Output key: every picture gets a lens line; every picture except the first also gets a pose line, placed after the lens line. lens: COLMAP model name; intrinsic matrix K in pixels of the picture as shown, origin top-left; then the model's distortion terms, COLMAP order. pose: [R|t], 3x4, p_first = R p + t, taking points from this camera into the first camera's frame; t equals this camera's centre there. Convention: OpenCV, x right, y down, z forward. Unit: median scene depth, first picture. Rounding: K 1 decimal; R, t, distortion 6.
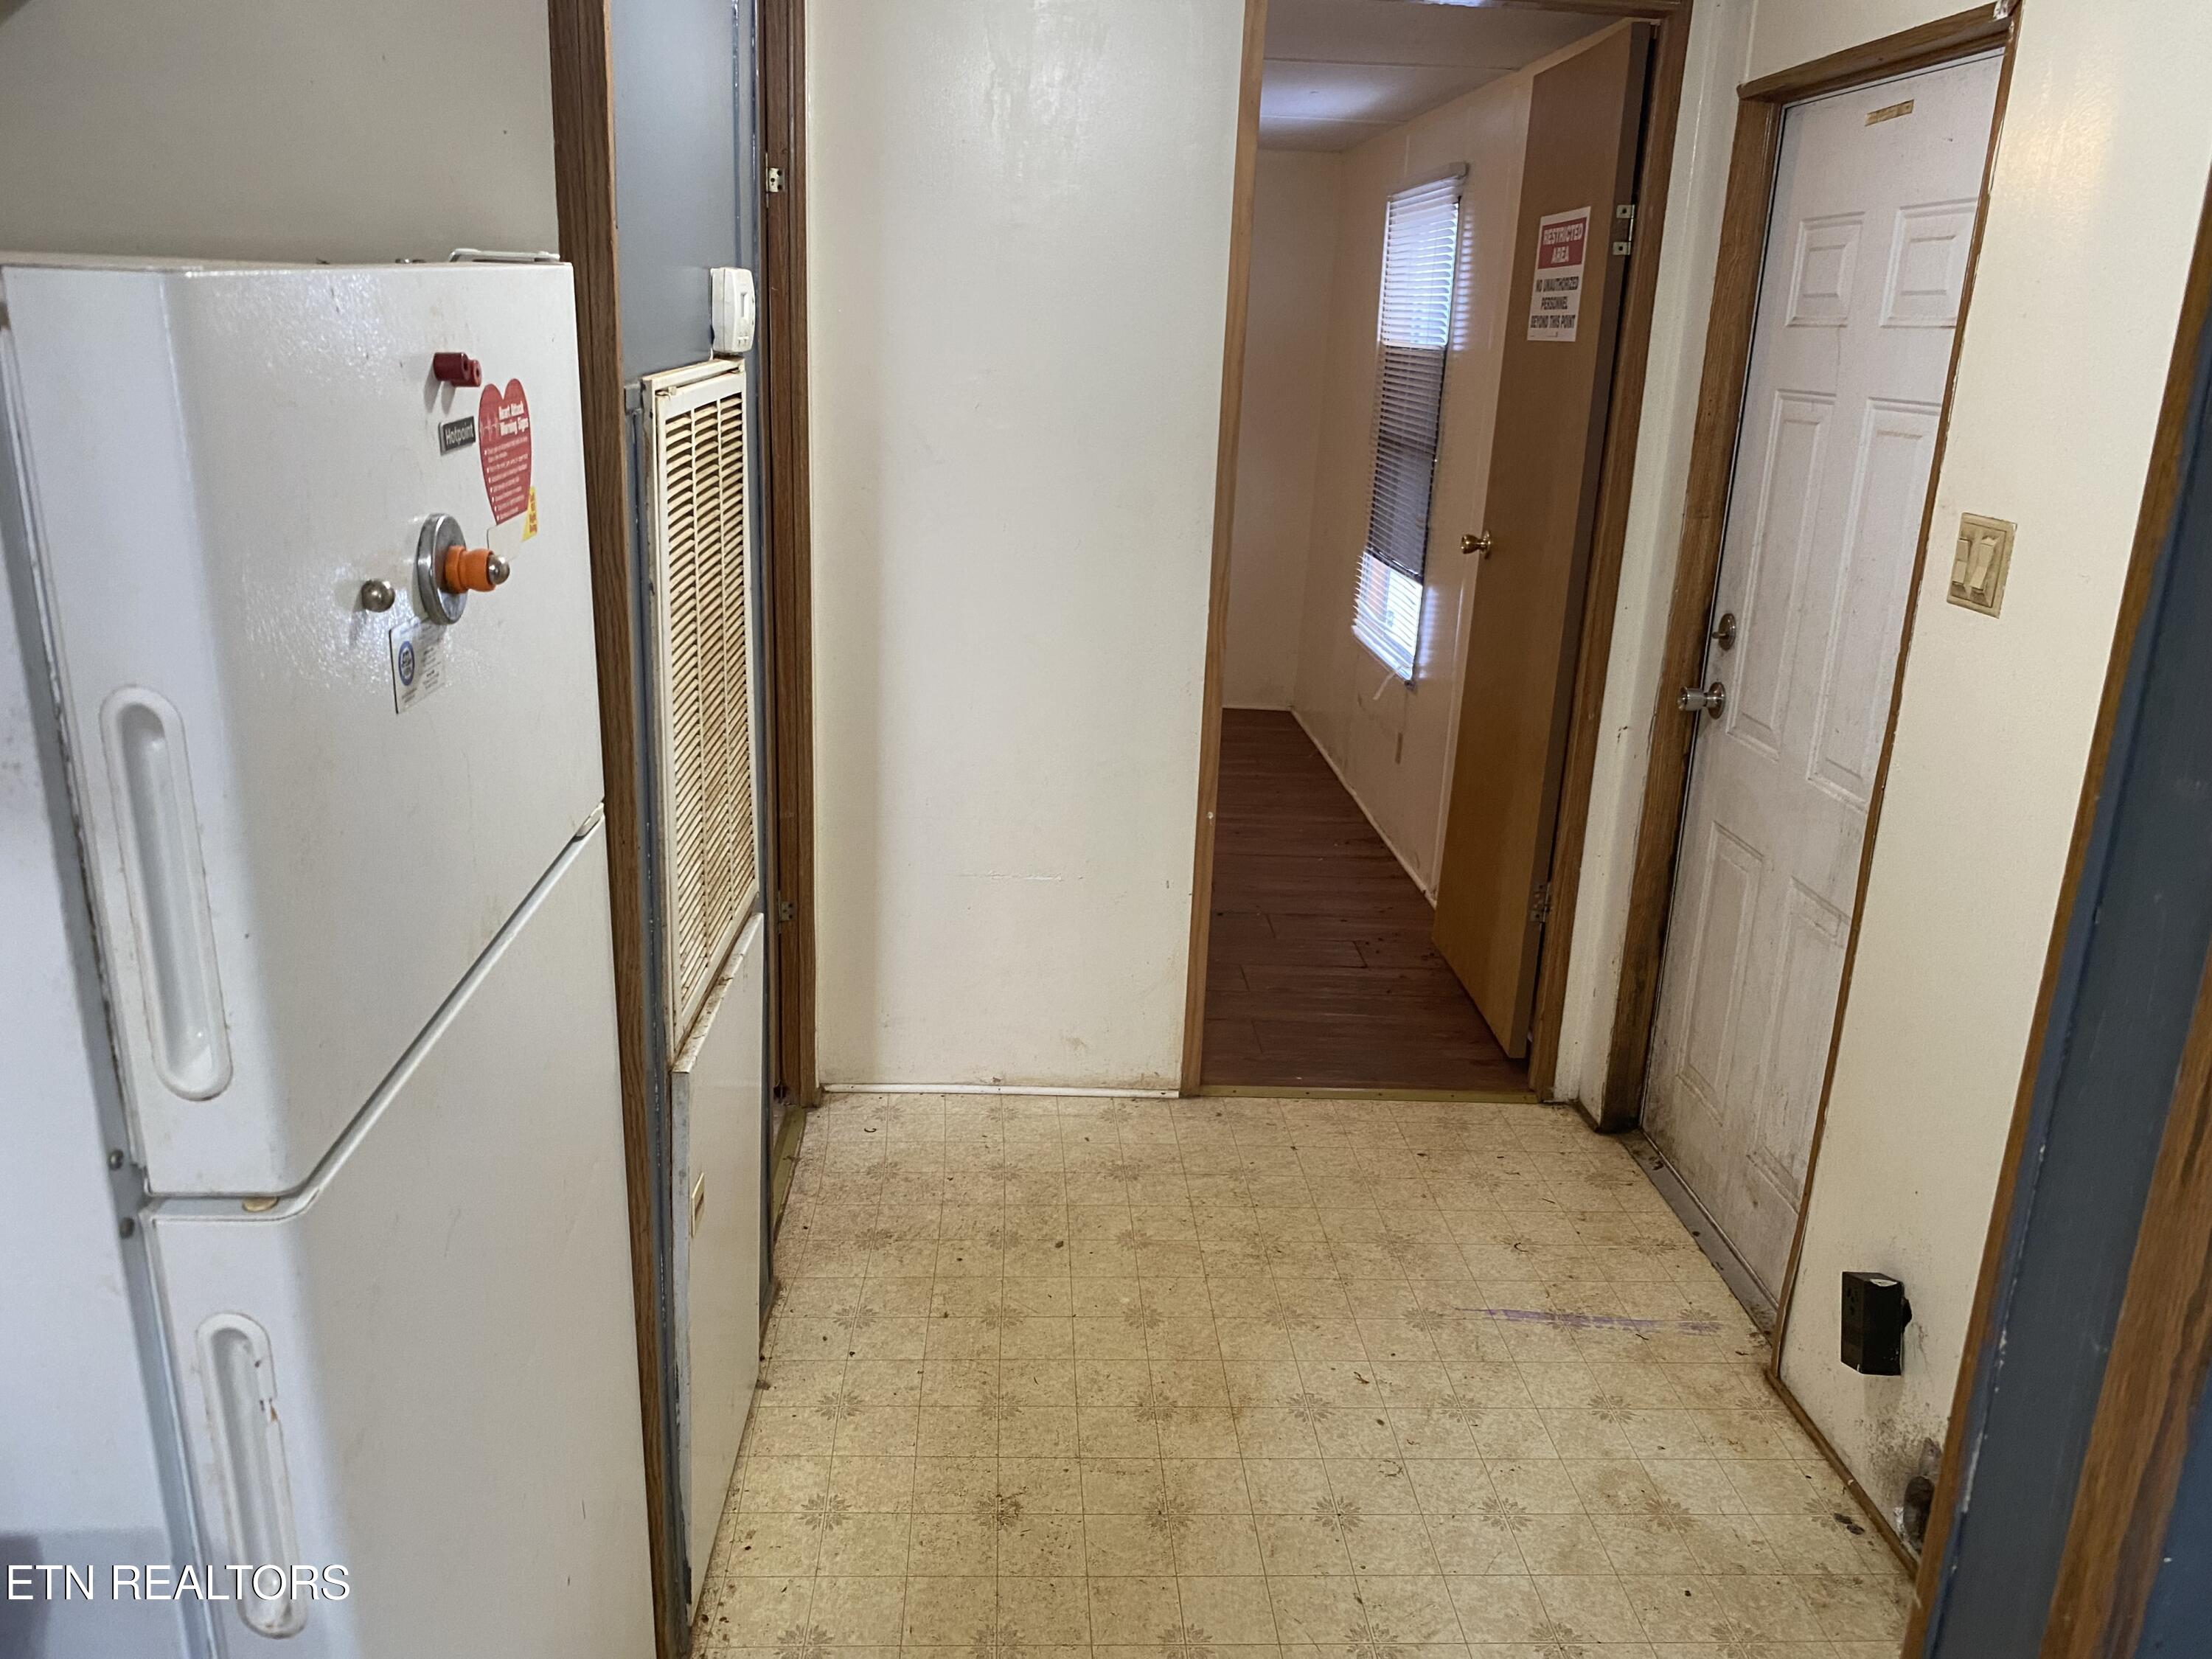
lens RADIAL K [[1695.0, 0, 1106.0], [0, 1695.0, 829.5], [0, 0, 1]] dist [-0.027232, -0.001431]
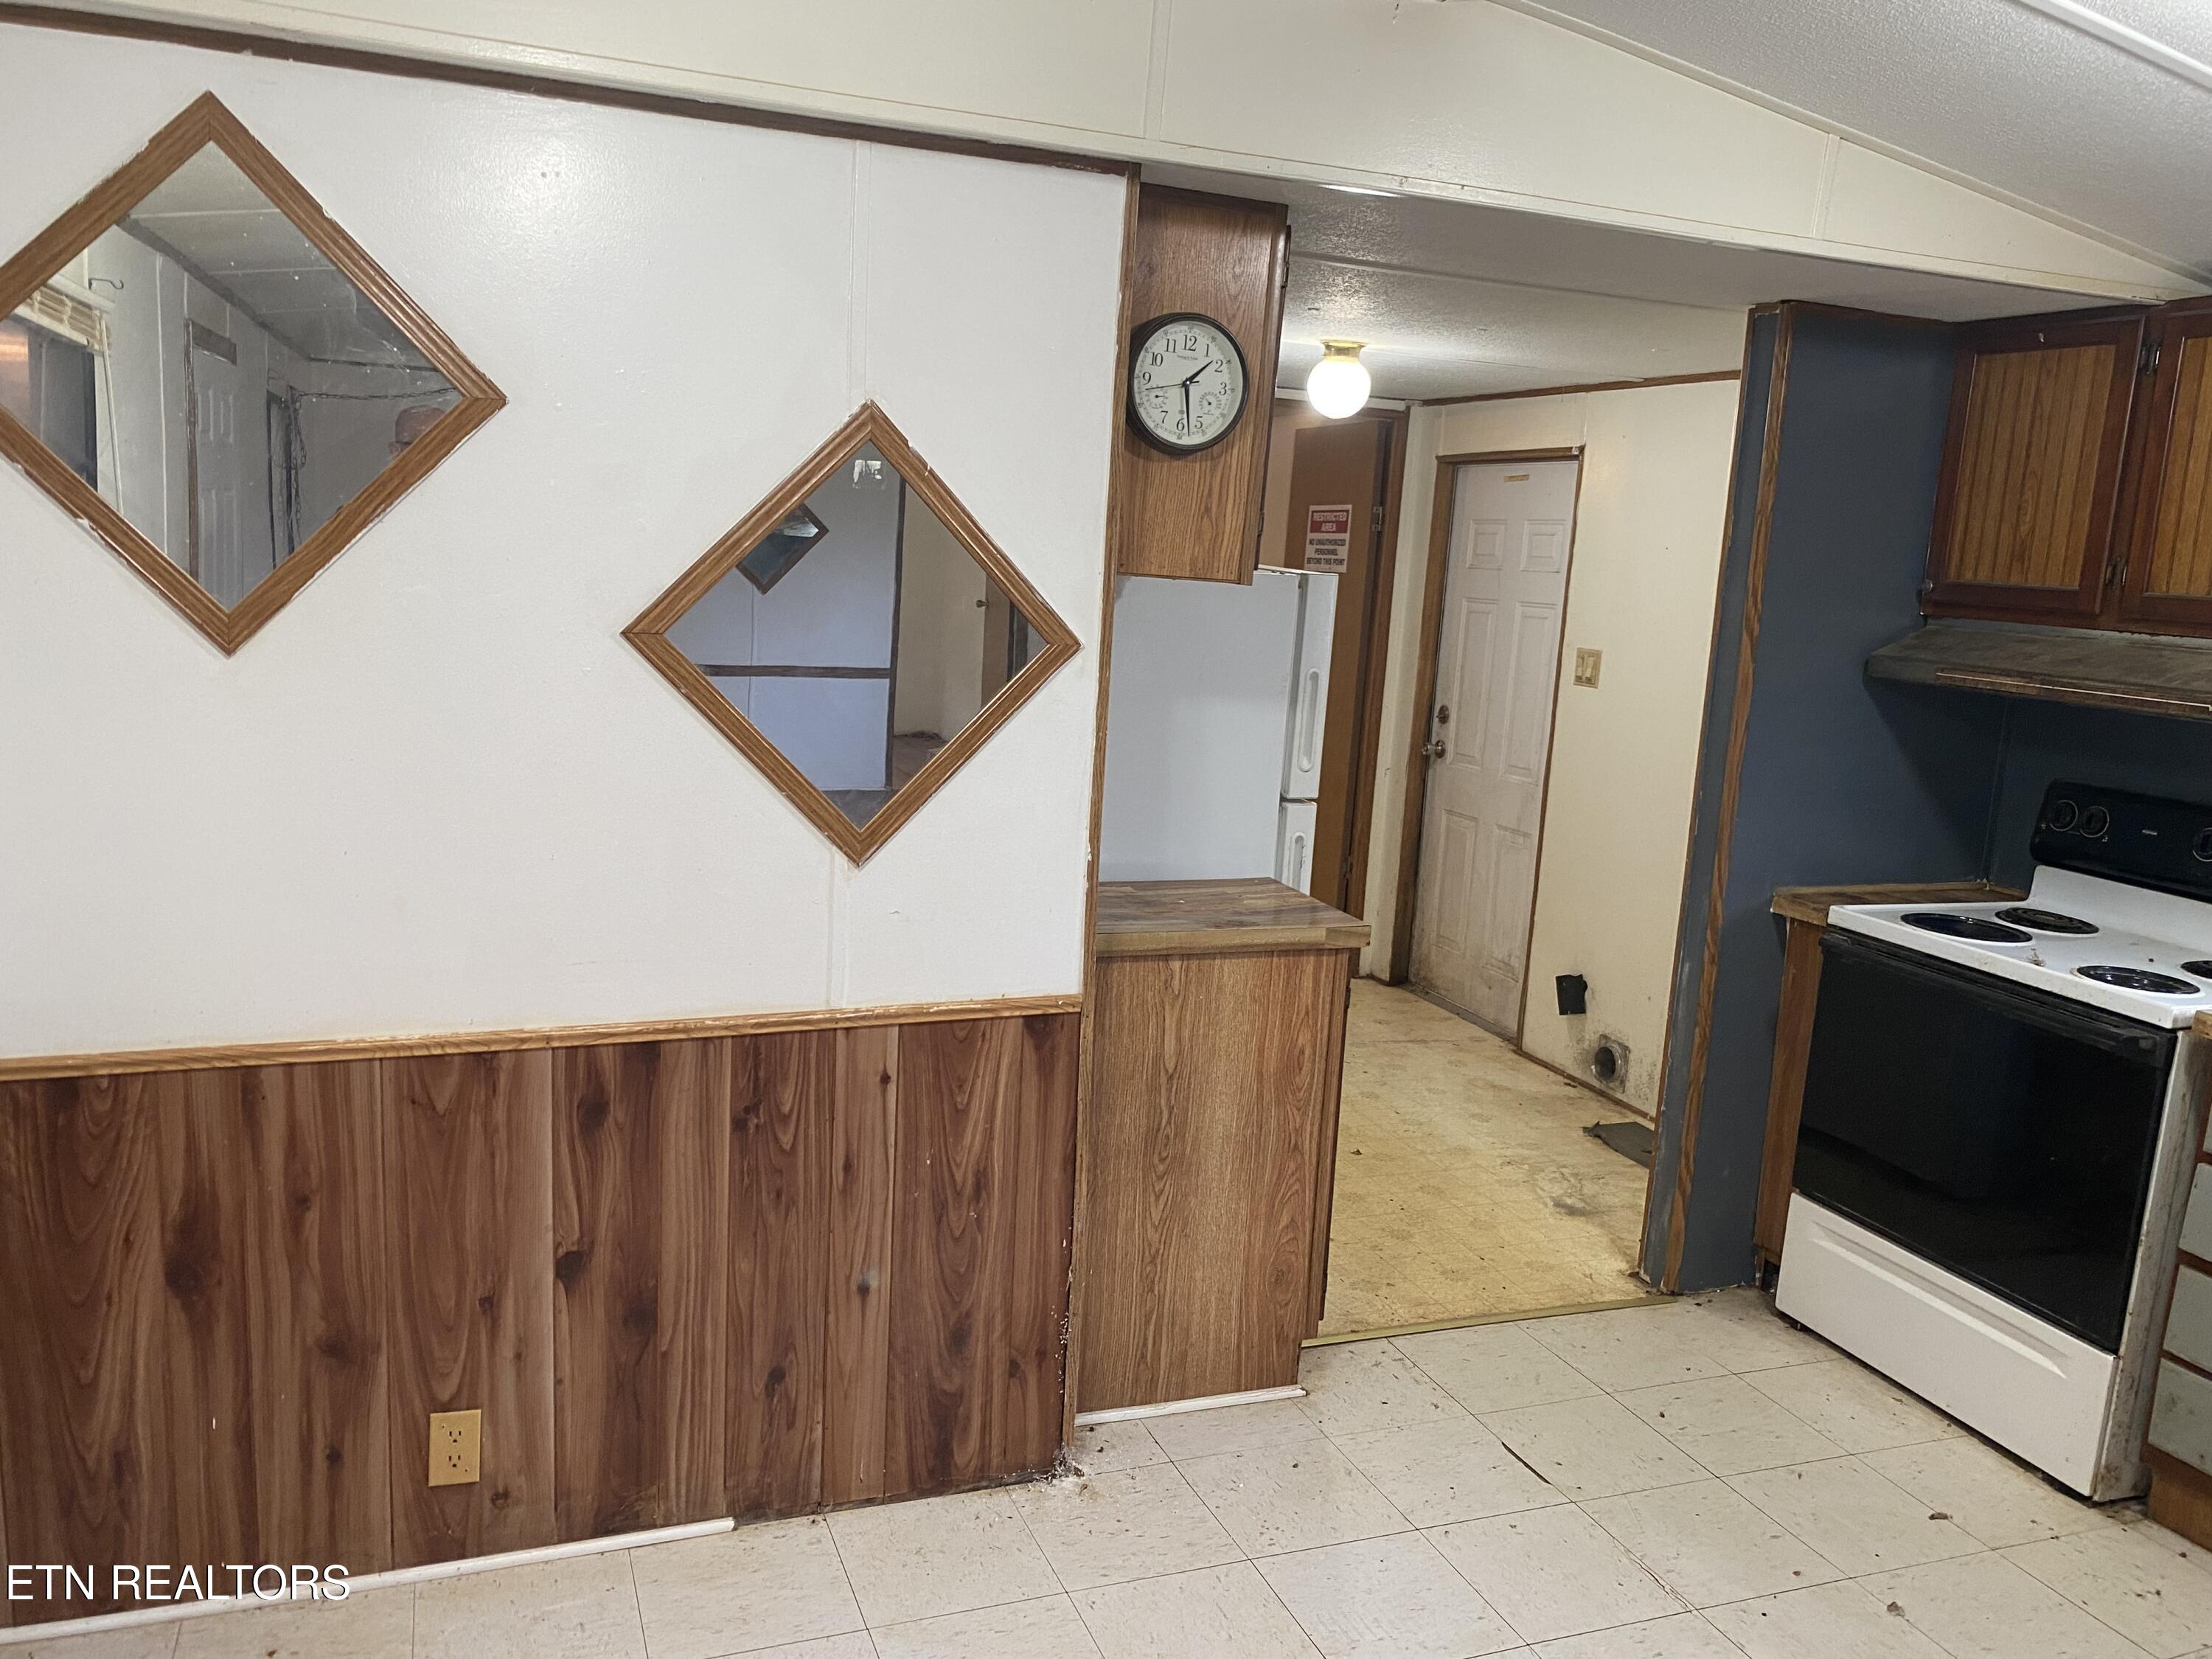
lens RADIAL K [[1707.7, 0, 1106.0], [0, 1707.7, 829.5], [0, 0, 1]] dist [0.012013, 0.010428]
pose [[0.945109, -0.032543, 0.325132, -0.687567], [0.069909, 0.992127, -0.103912, 0.204490], [-0.319190, 0.120938, 0.939942, -0.782385]]
